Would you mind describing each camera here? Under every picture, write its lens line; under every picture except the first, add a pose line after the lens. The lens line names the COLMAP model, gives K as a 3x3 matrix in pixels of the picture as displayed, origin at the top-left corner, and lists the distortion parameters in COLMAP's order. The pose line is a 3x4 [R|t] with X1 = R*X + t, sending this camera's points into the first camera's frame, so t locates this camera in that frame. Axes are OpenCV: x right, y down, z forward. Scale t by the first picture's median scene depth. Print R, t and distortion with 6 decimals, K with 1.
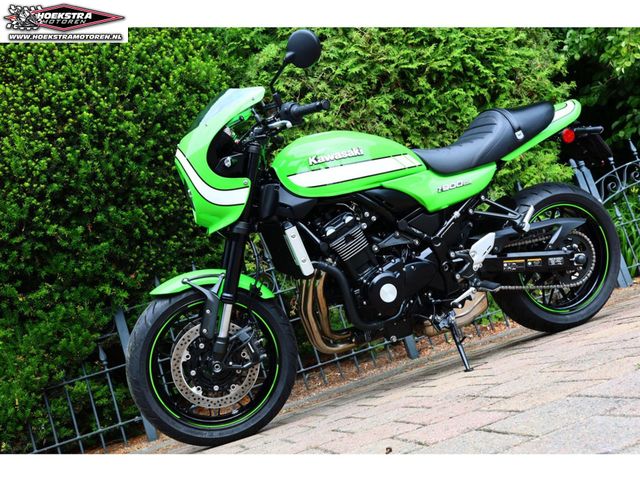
lens RADIAL K [[673.0, 0, 320.0], [0, 673.0, 240.0], [0, 0, 1]] dist [0.030819, 0.005434]
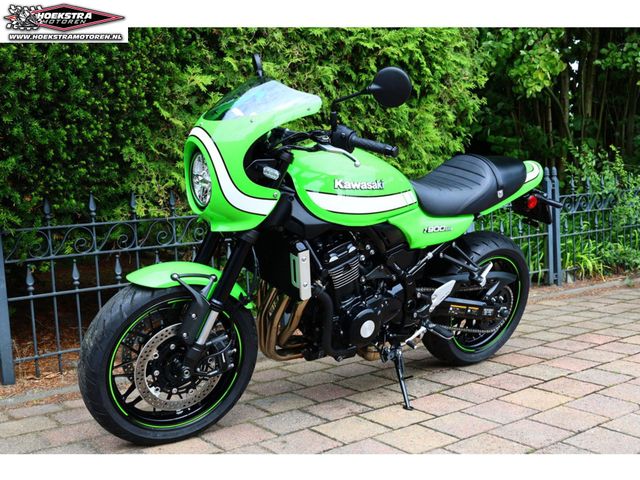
lens RADIAL K [[712.1, 0, 320.0], [0, 712.1, 240.0], [0, 0, 1]] dist [0.007556, 0.020401]
pose [[0.901751, 0.226673, 0.368056, -0.354089], [-0.284366, 0.952364, 0.110179, -0.133787], [-0.325549, -0.204016, 0.923253, 0.062852]]
